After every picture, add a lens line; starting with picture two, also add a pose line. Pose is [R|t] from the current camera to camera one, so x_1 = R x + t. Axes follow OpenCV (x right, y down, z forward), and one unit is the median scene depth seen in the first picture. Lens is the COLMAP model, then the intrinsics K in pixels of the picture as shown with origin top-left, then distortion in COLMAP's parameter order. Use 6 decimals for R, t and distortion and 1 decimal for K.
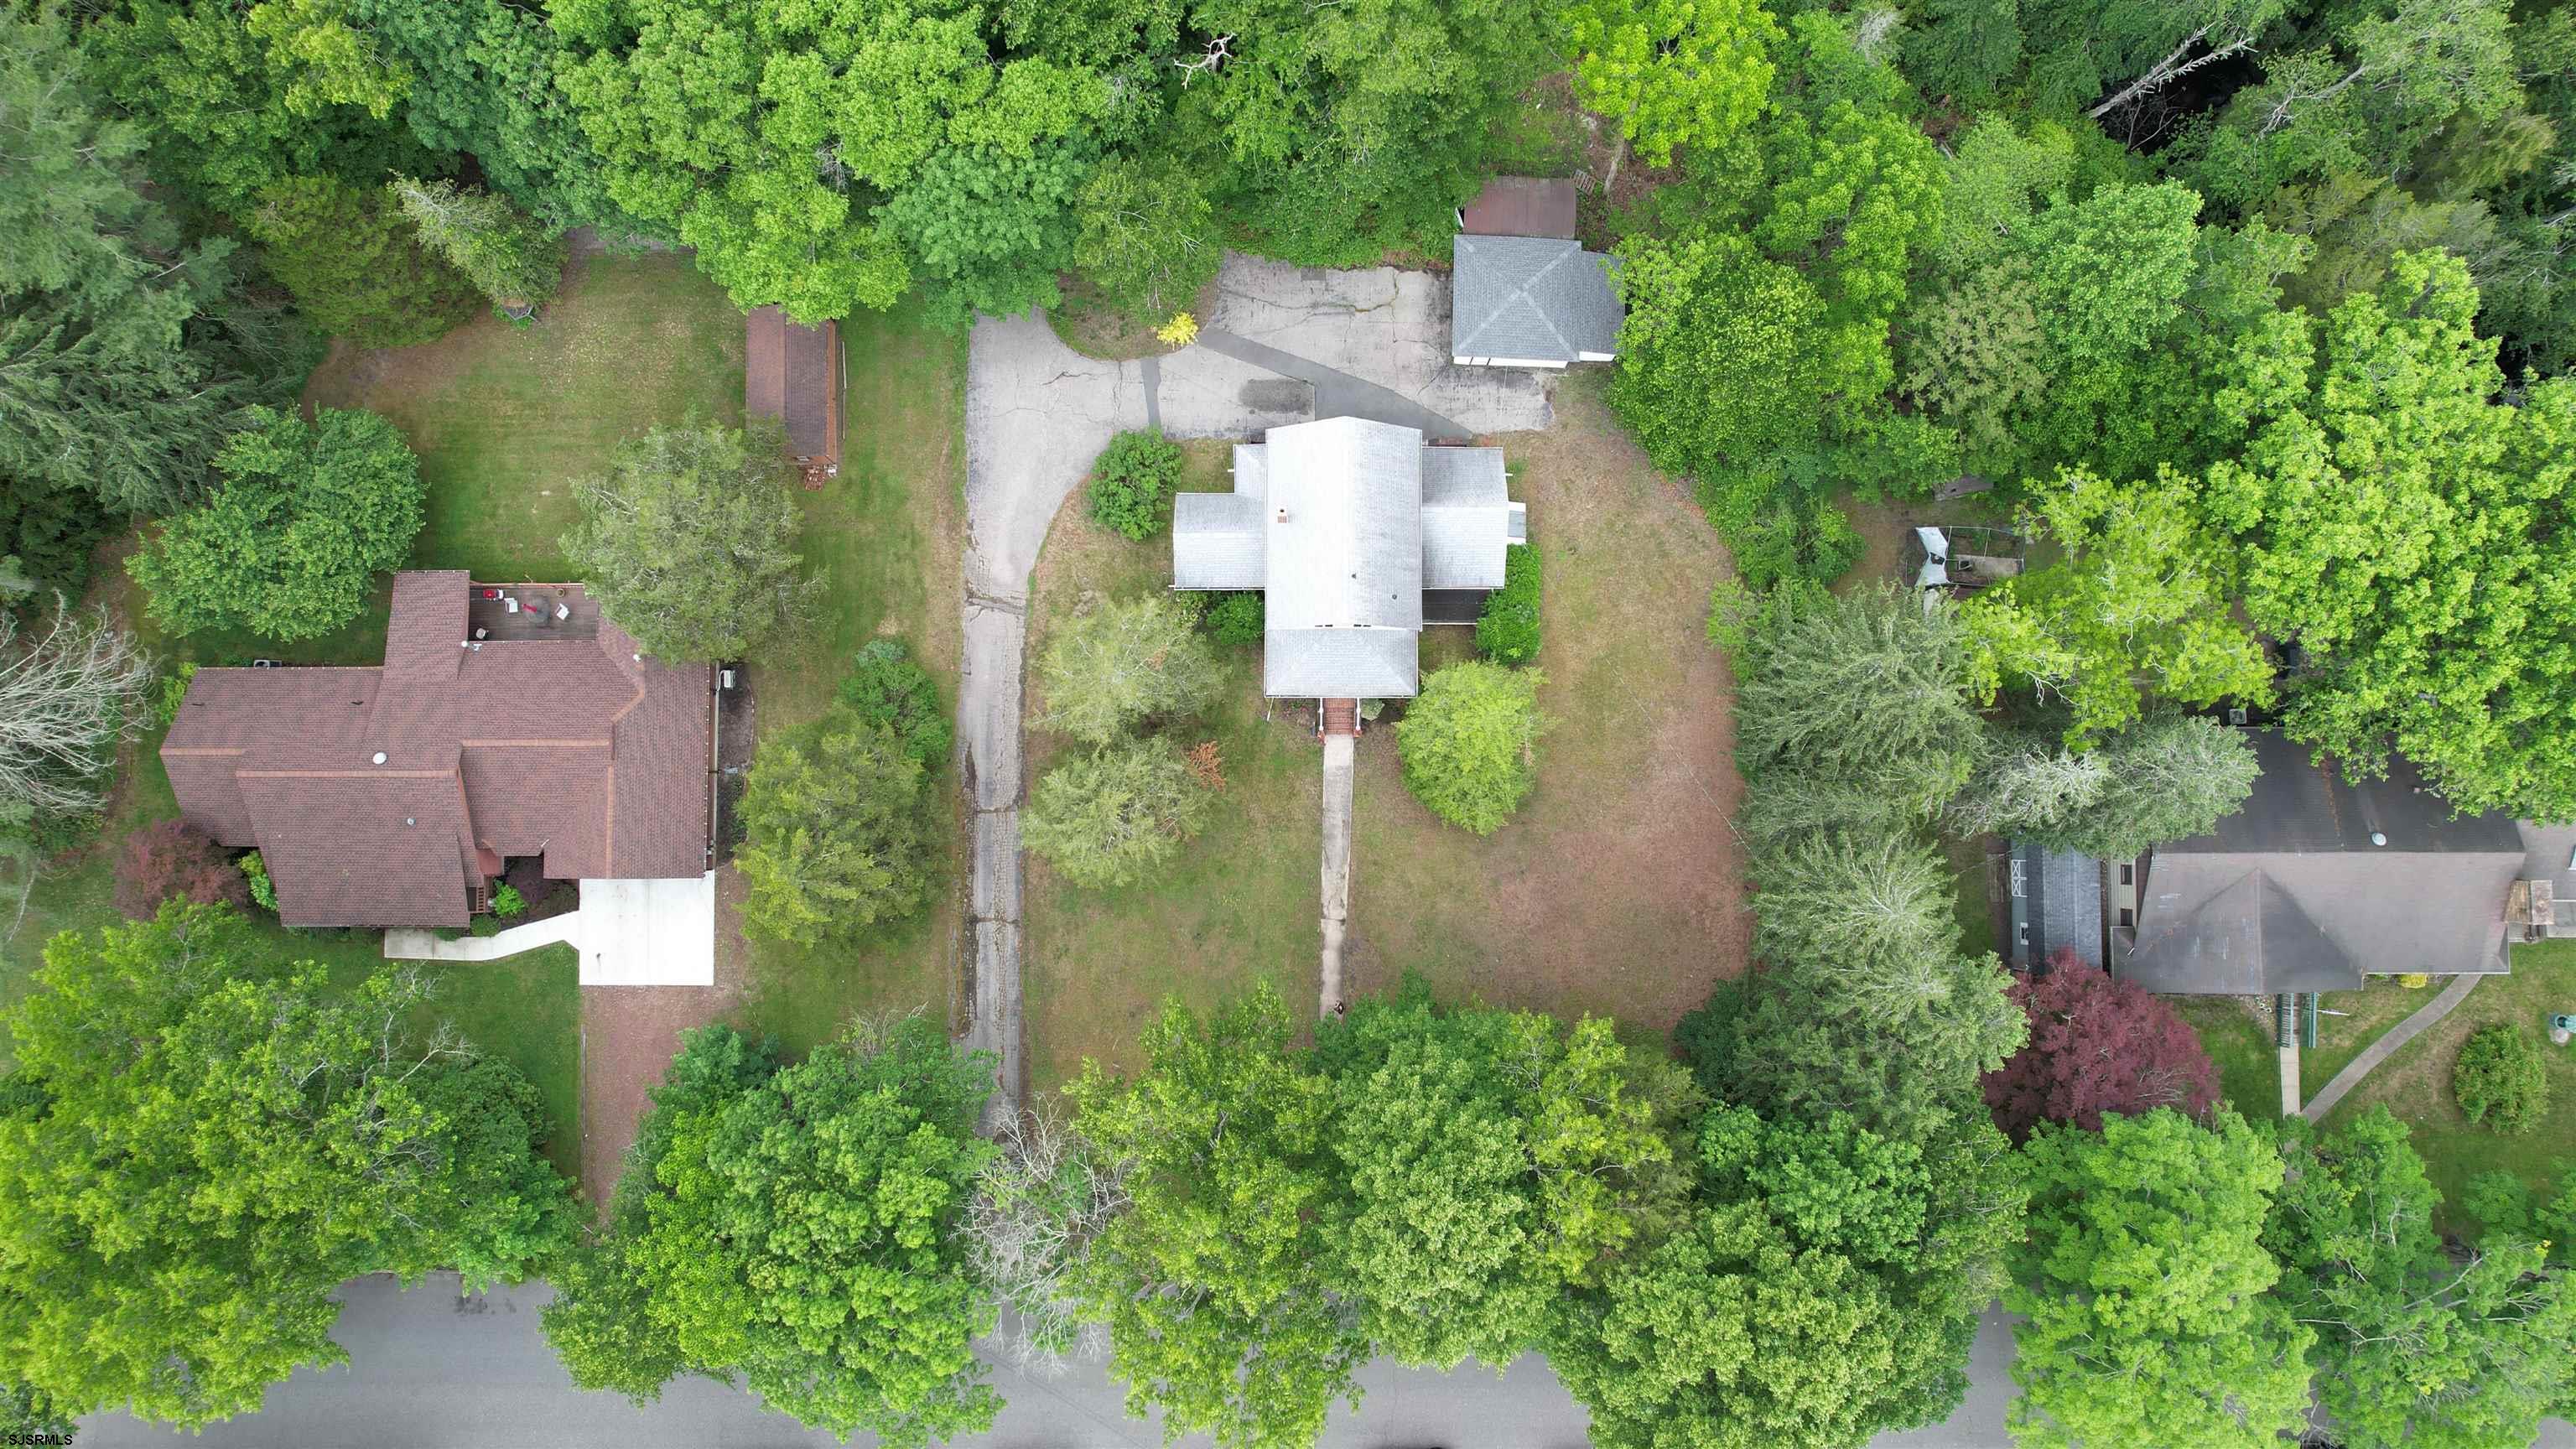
lens RADIAL K [[1676.2, 0, 1288.0], [0, 1676.2, 724.5], [0, 0, 1]] dist [-0.071627, 0.074666]
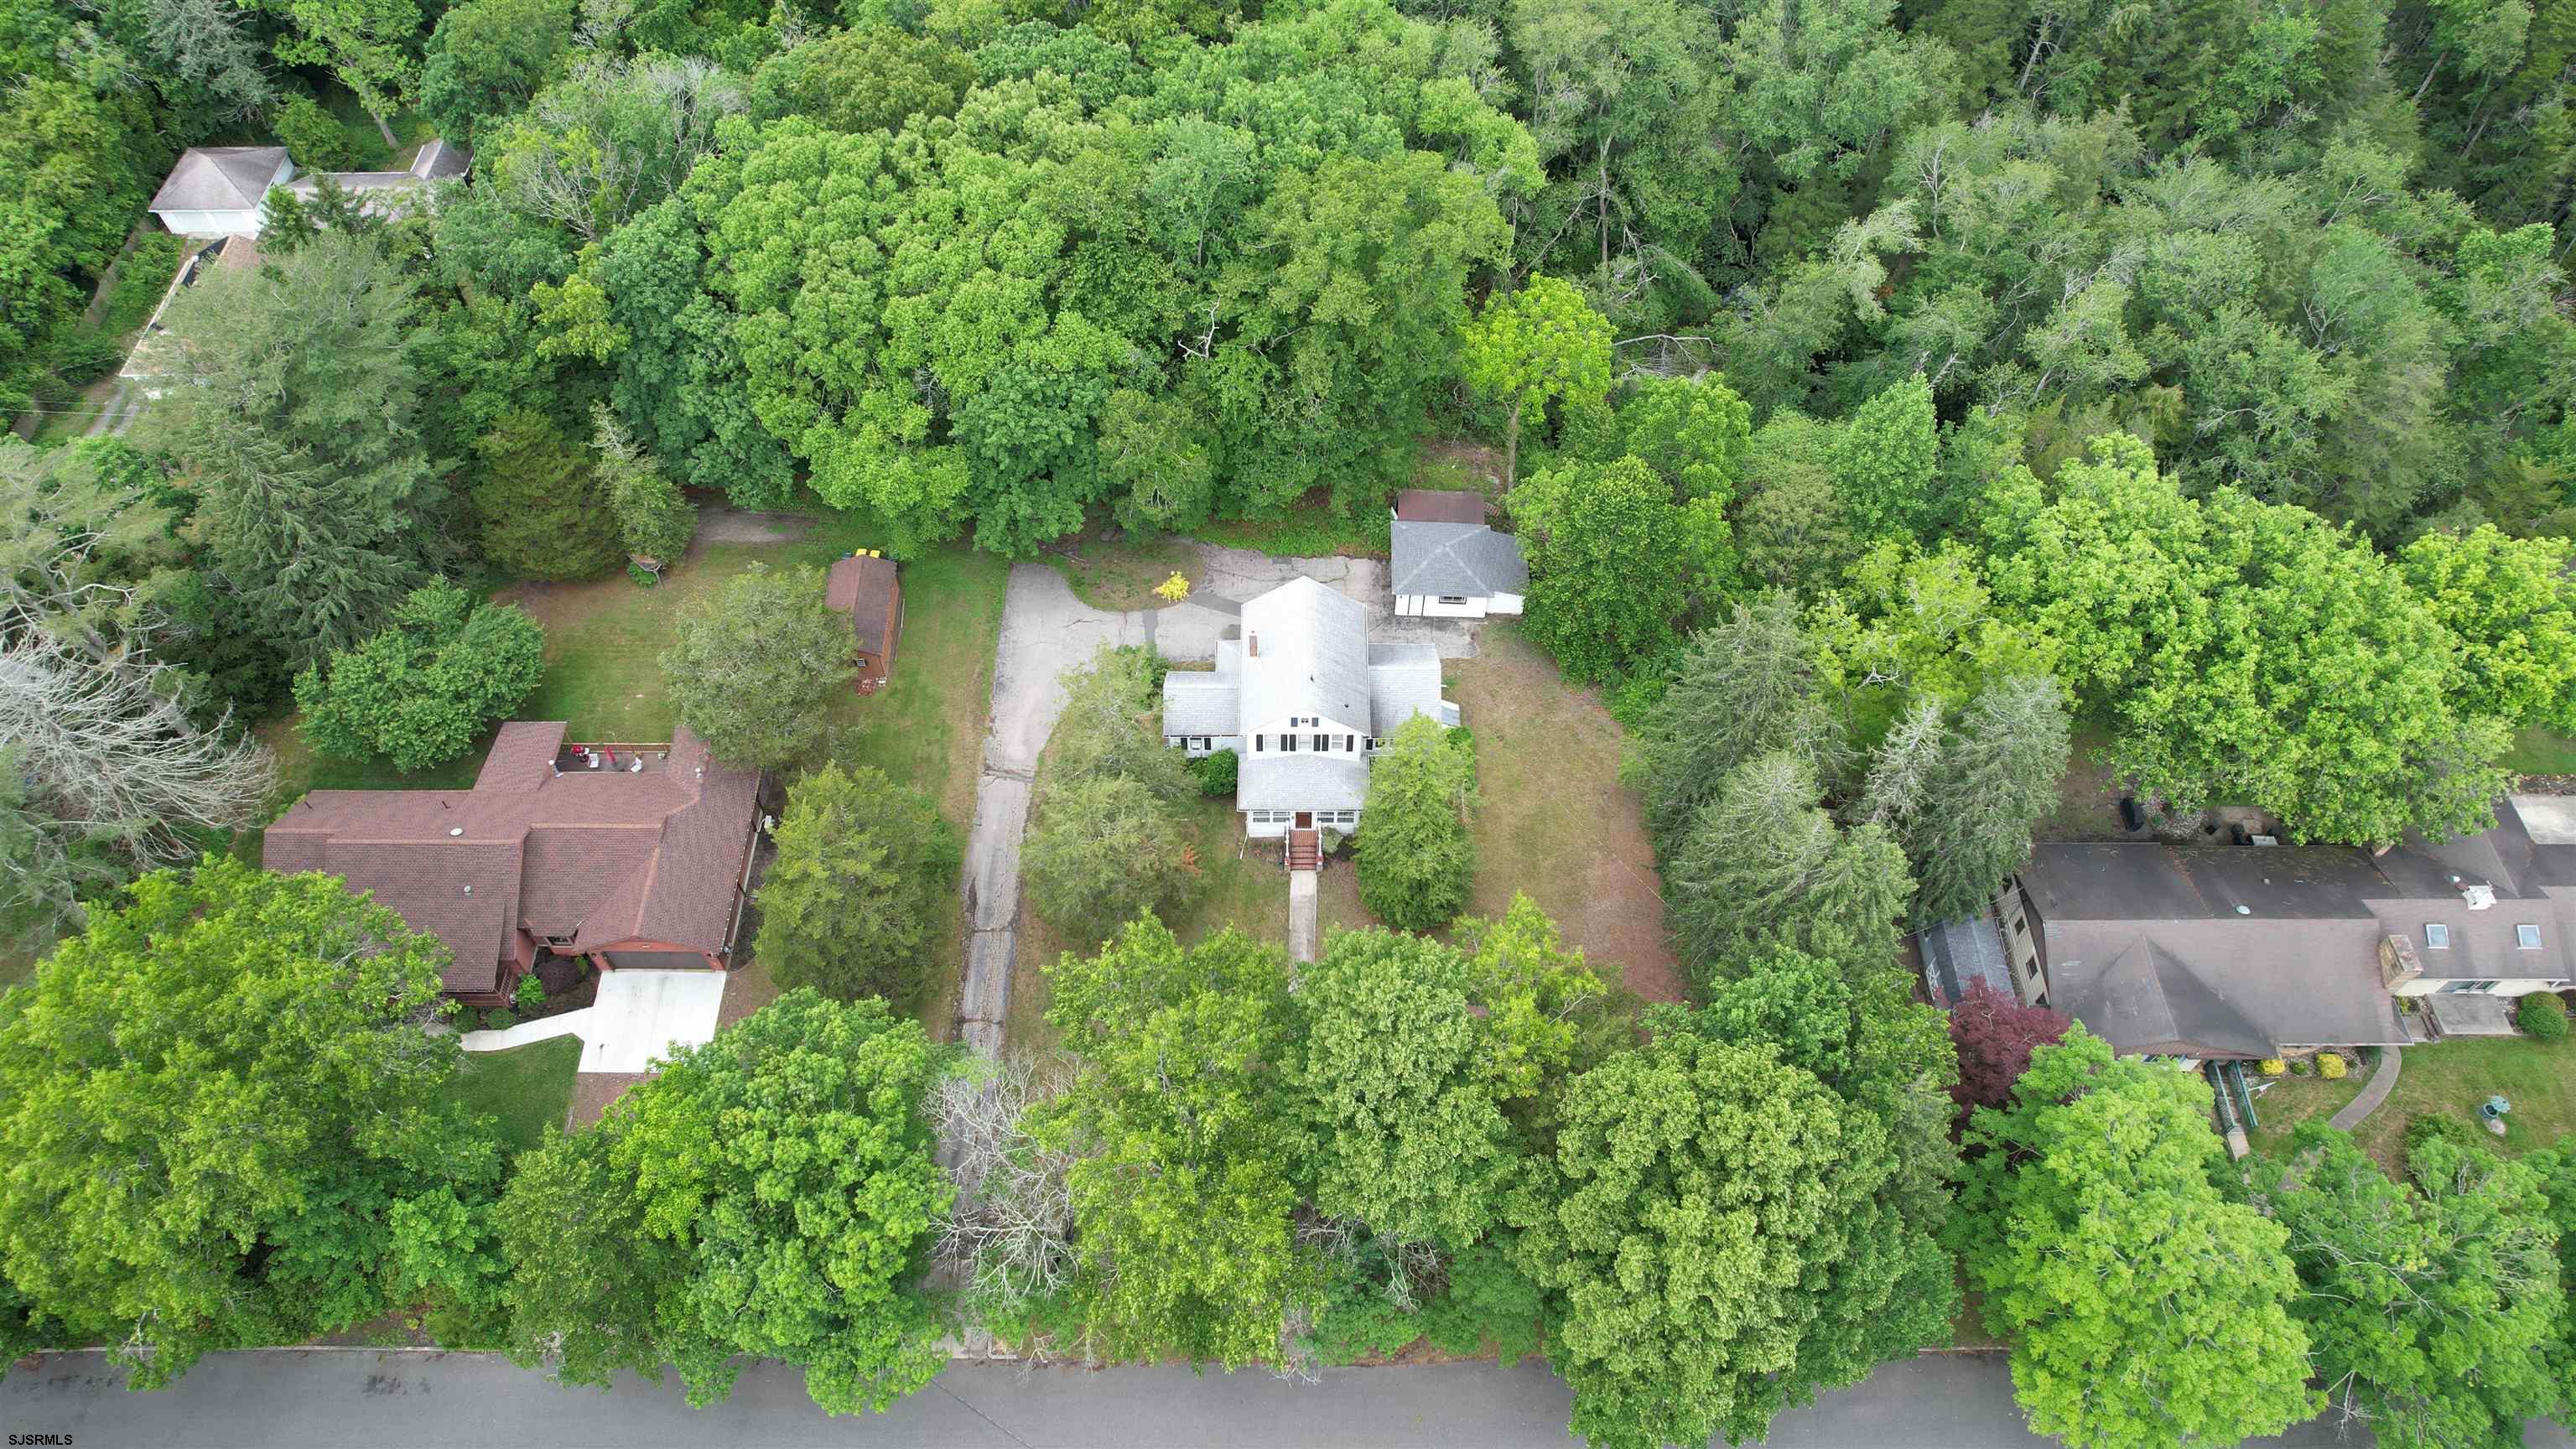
lens RADIAL K [[1676.2, 0, 1288.0], [0, 1676.2, 724.5], [0, 0, 1]] dist [-0.071627, 0.074666]
pose [[0.999995, 0.000587, 0.003161, 0.016518], [0.001248, 0.835112, -0.550079, 0.547911], [-0.002962, 0.550080, 0.835107, 0.007825]]
